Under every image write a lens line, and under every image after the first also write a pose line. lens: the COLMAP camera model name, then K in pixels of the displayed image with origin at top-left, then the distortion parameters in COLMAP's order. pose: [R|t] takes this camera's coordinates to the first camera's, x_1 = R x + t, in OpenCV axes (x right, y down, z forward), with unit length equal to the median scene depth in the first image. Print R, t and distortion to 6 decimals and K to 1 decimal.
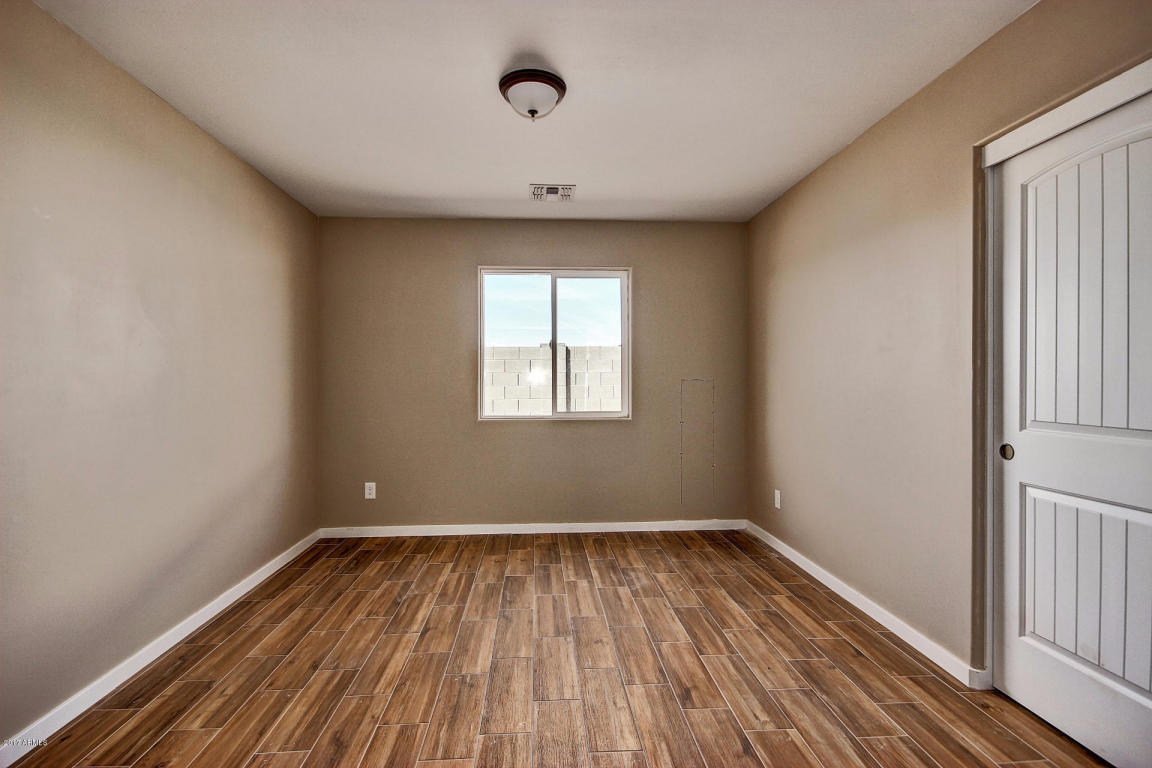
lens RADIAL K [[543.9, 0, 571.5], [0, 543.9, 390.9], [0, 0, 1]] dist [-0.011010, -0.000007]
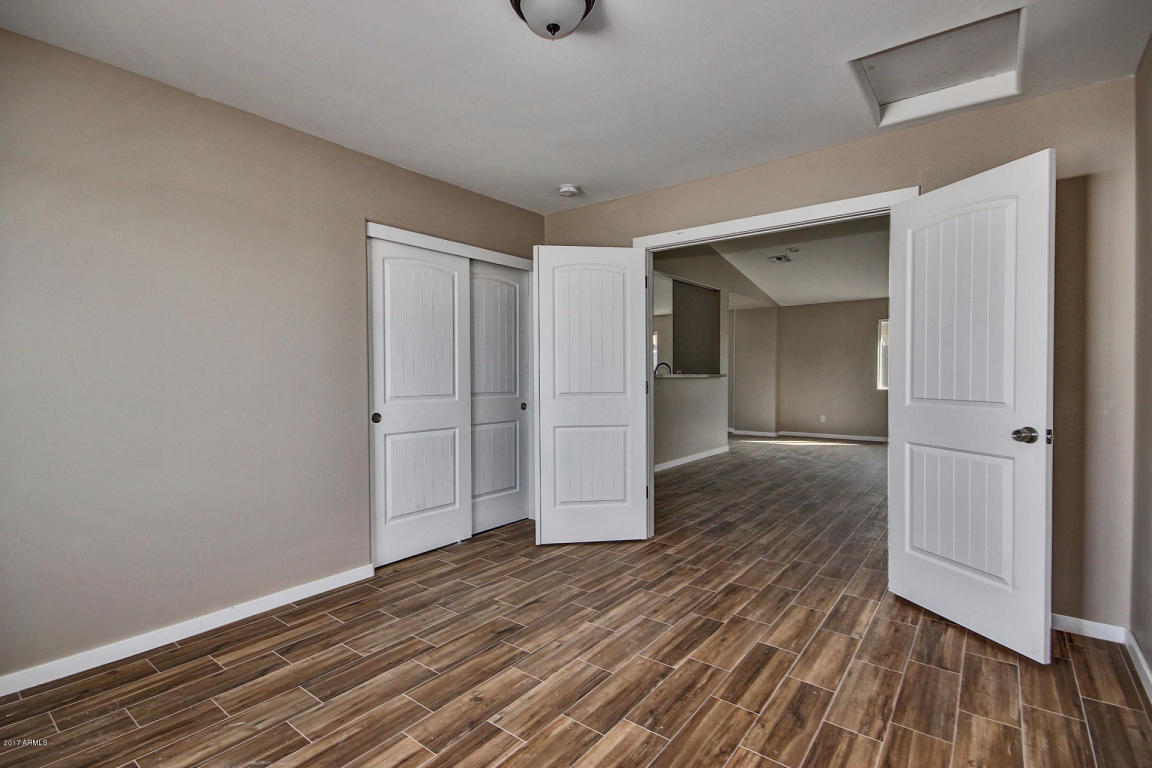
lens RADIAL K [[543.9, 0, 566.3], [0, 543.9, 382.6], [0, 0, 1]] dist [-0.011010, -0.000007]
pose [[-0.746315, -0.003324, 0.665585, -0.680012], [0.019702, 0.999439, 0.027082, -0.023803], [-0.665301, 0.033325, -0.745831, 1.764523]]
